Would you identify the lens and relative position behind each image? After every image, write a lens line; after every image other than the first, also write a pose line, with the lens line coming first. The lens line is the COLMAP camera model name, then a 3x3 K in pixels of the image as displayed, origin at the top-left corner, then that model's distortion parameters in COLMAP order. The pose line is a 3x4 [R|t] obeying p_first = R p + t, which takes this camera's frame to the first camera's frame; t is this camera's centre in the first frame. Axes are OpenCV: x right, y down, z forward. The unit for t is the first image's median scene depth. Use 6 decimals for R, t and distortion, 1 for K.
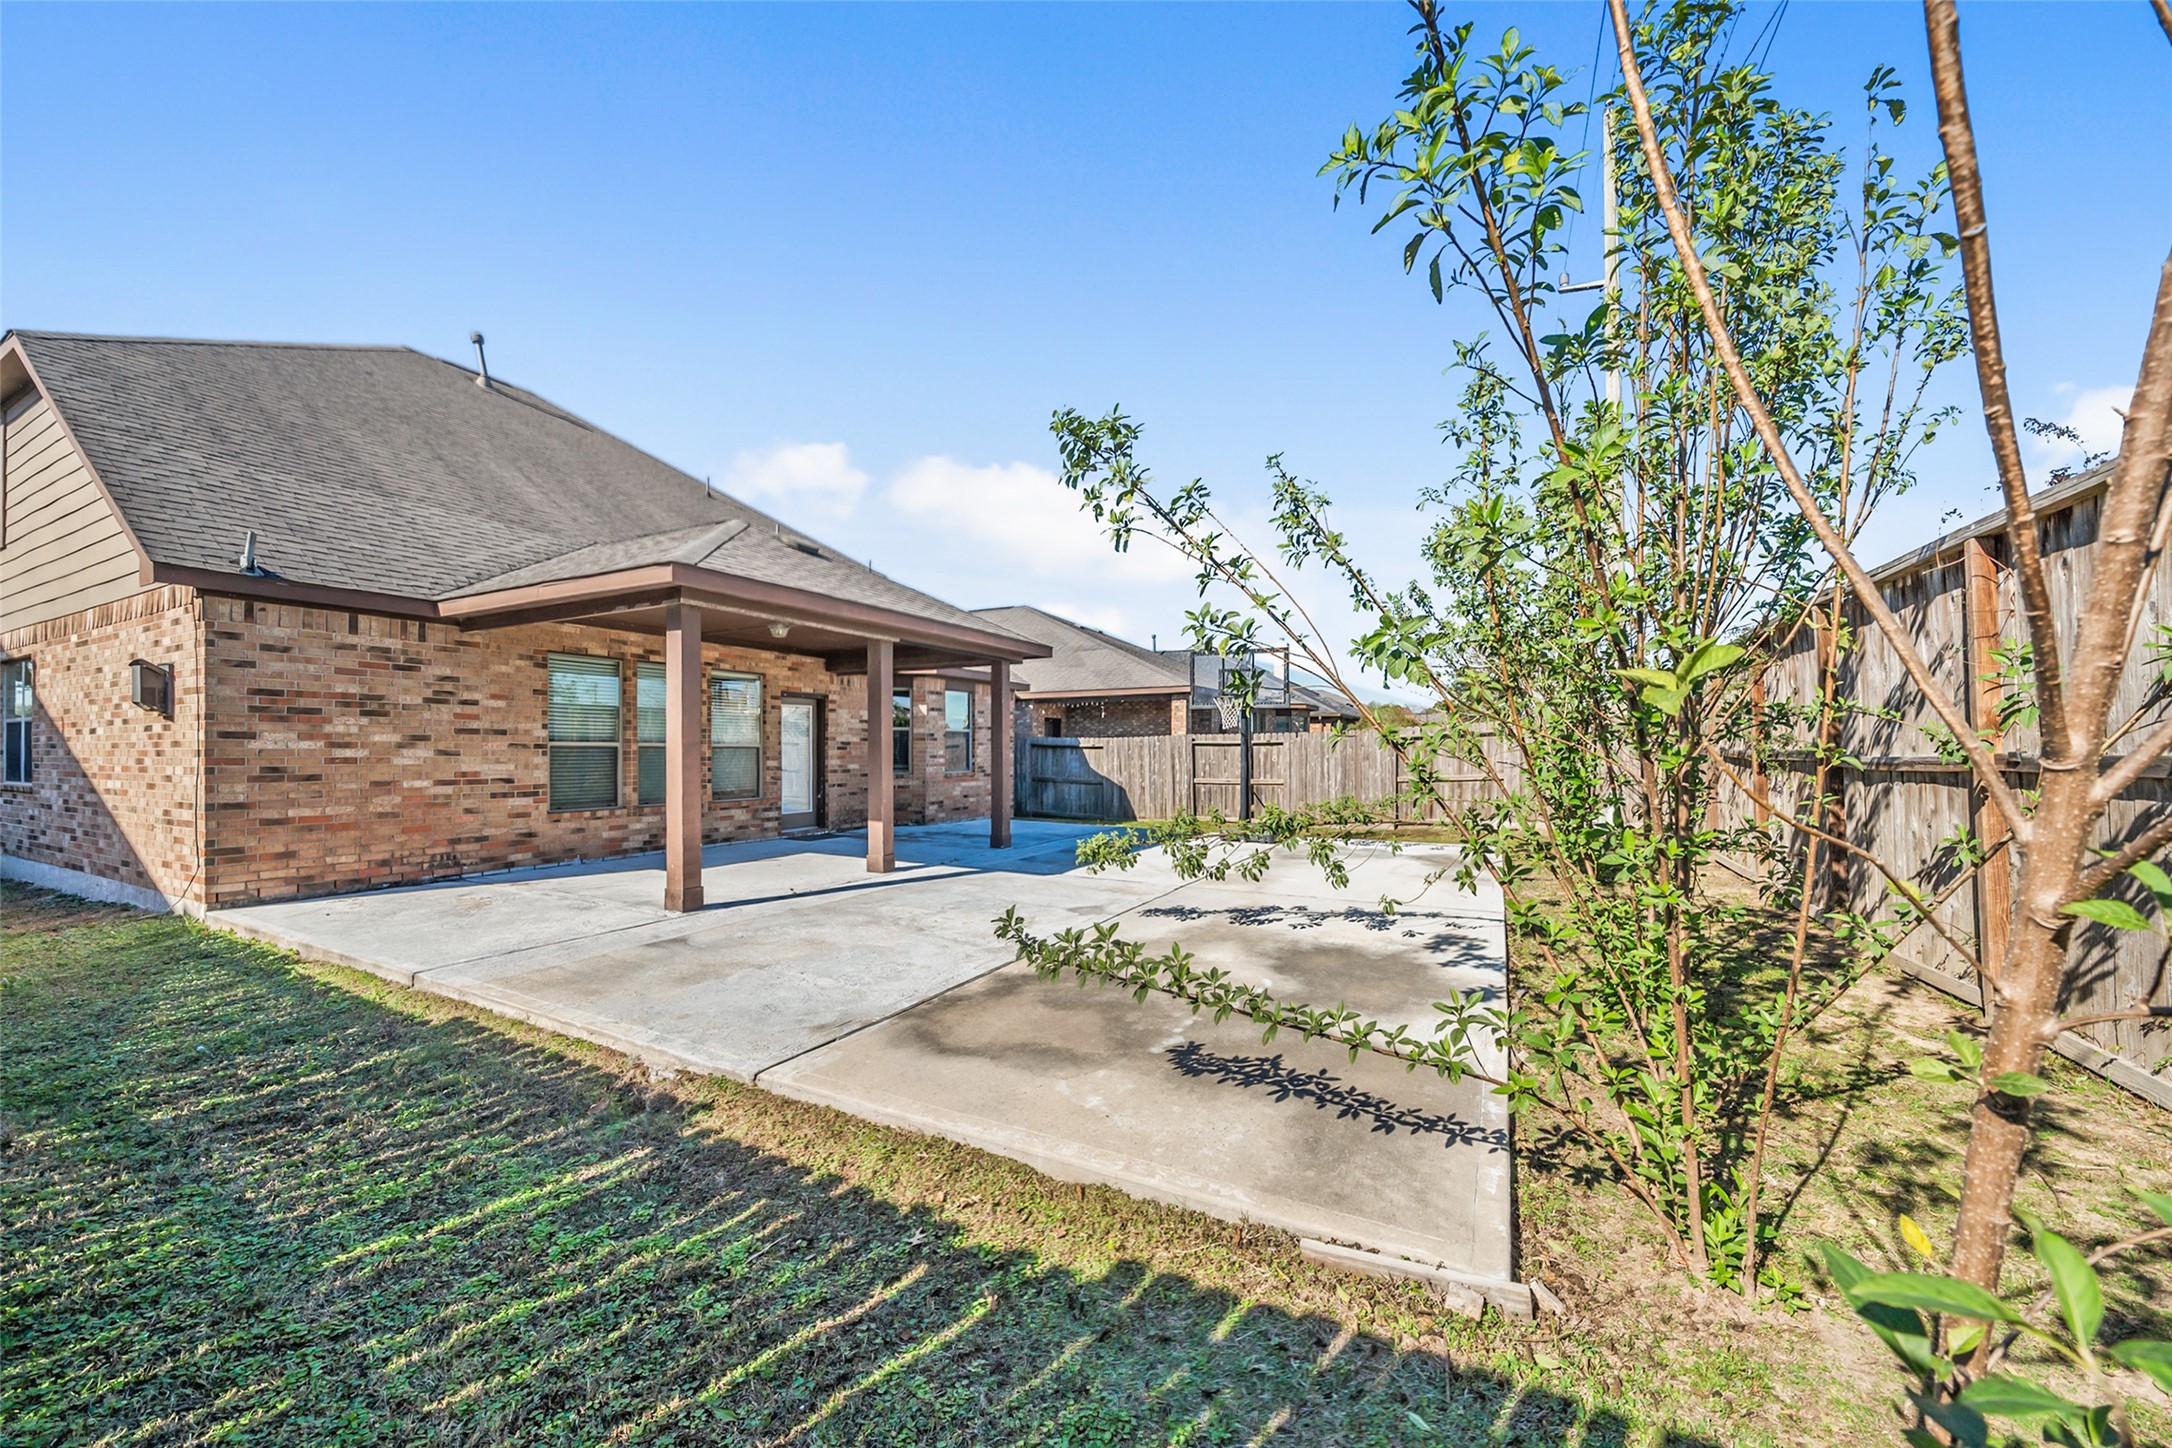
lens RADIAL K [[785.4, 0, 1081.7], [0, 785.4, 733.7], [0, 0, 1]] dist [-0.000403, -0.000007]
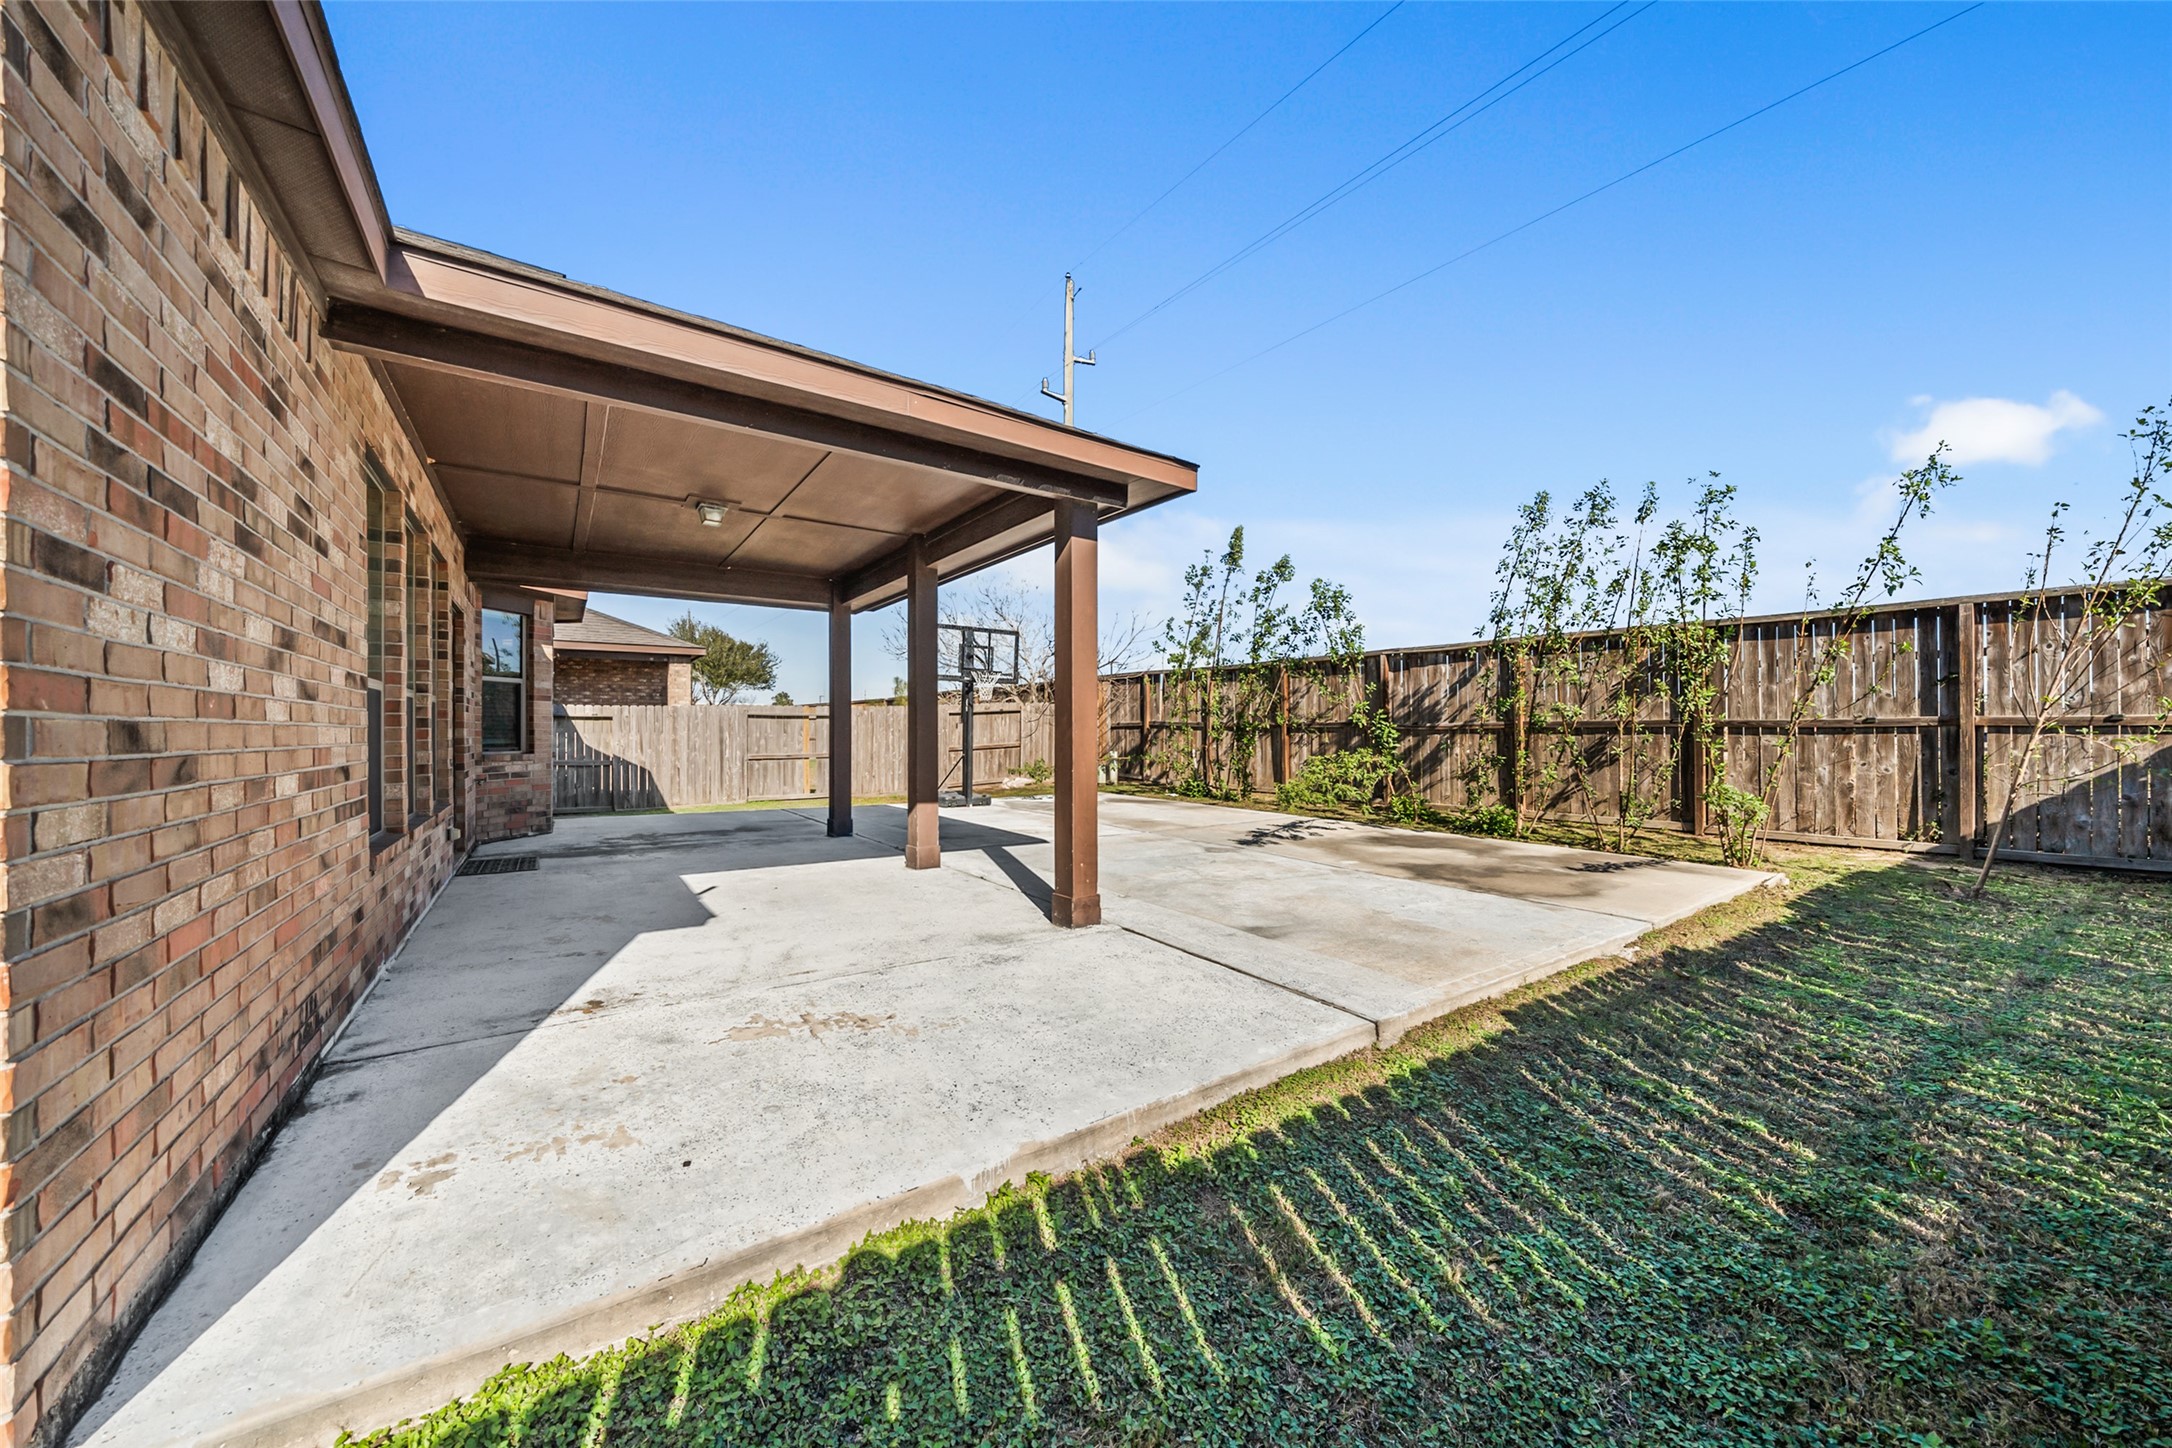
lens RADIAL K [[745.2, 0, 1082.6], [0, 745.2, 726.5], [0, 0, 1]] dist [-0.002041, -0.000550]
pose [[0.453053, 0.003027, 0.891479, -0.424151], [-0.018435, 0.999812, 0.005974, 0.013197], [-0.891293, -0.019141, 0.453023, 0.257677]]
